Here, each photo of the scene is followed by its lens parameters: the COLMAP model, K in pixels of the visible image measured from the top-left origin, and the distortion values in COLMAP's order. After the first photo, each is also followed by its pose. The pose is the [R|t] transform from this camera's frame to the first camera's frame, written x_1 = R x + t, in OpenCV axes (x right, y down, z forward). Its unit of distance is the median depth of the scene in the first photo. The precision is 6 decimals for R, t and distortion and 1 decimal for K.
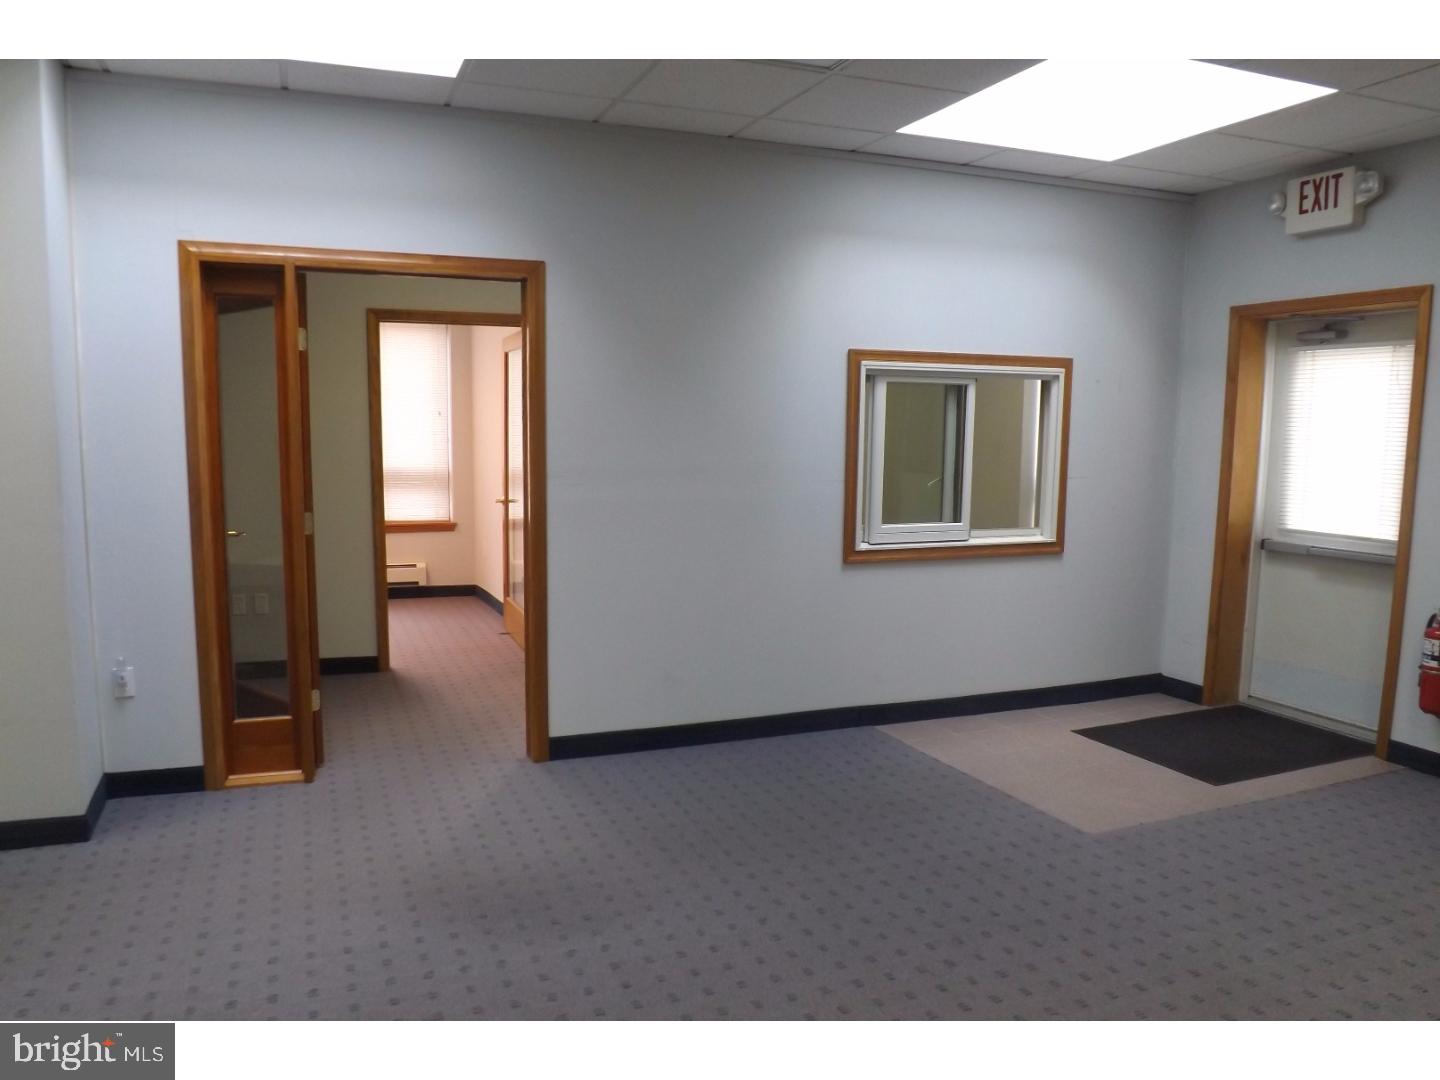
lens RADIAL K [[1037.4, 0, 720.0], [0, 1037.4, 540.0], [0, 0, 1]] dist [-0.006187, 0.002449]
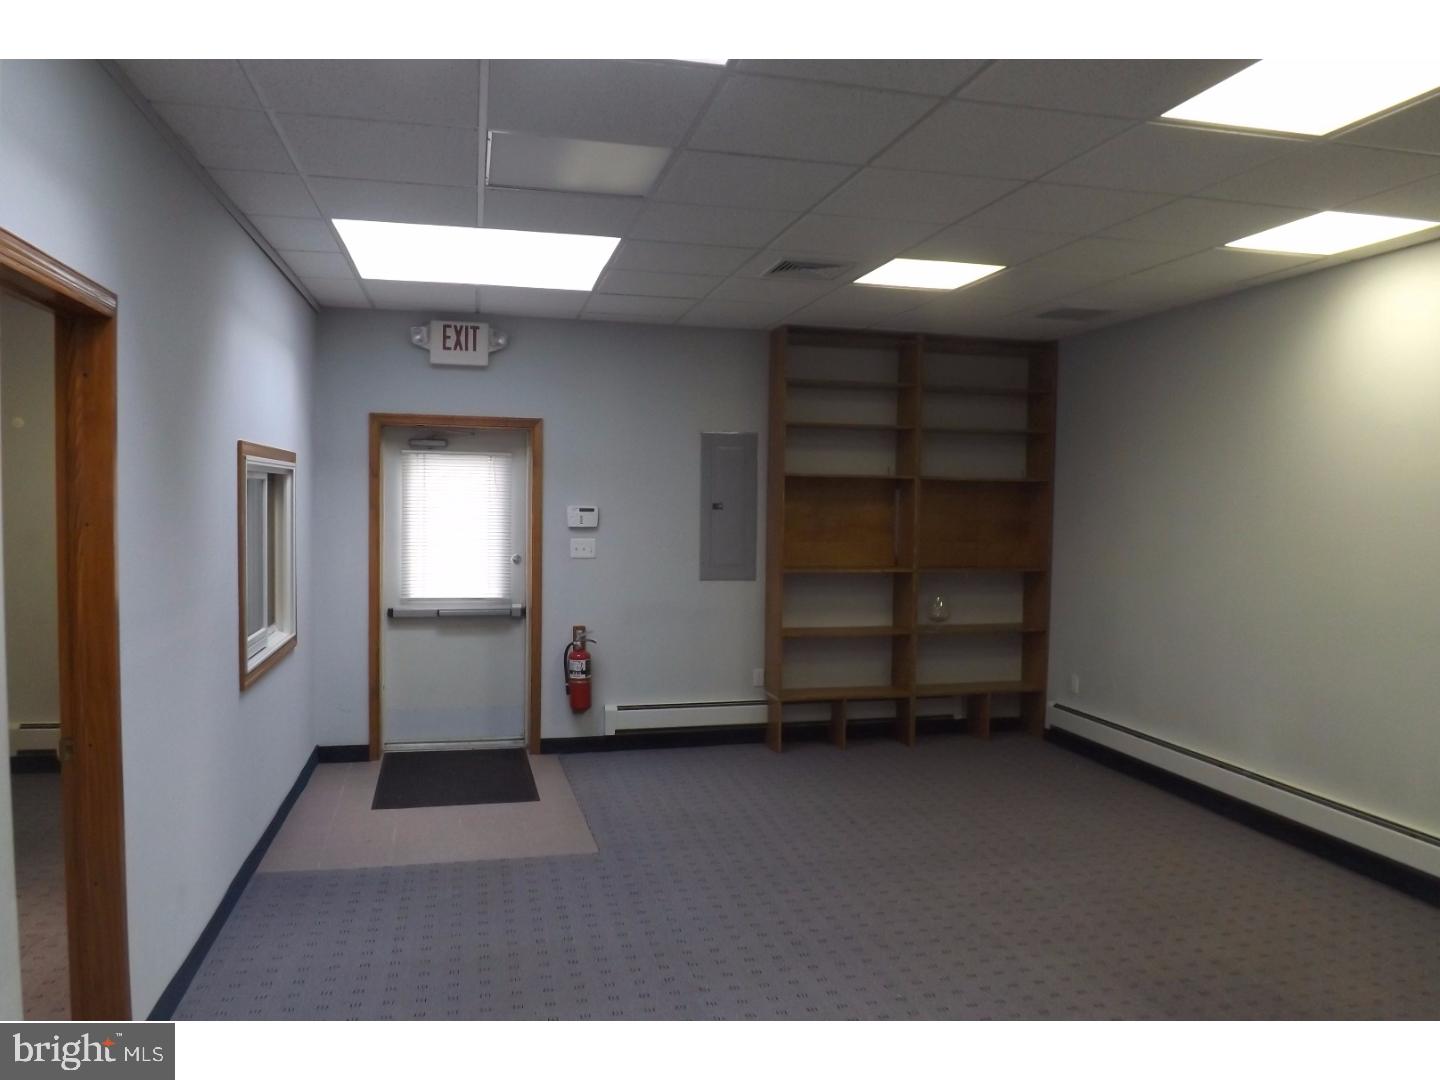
lens RADIAL K [[1037.4, 0, 720.0], [0, 1037.4, 540.0], [0, 0, 1]] dist [-0.006187, 0.002449]
pose [[0.199505, -0.046354, 0.978800, -0.629662], [0.103060, 0.994333, 0.026083, -0.081497], [-0.974462, 0.095671, 0.203152, 0.437184]]
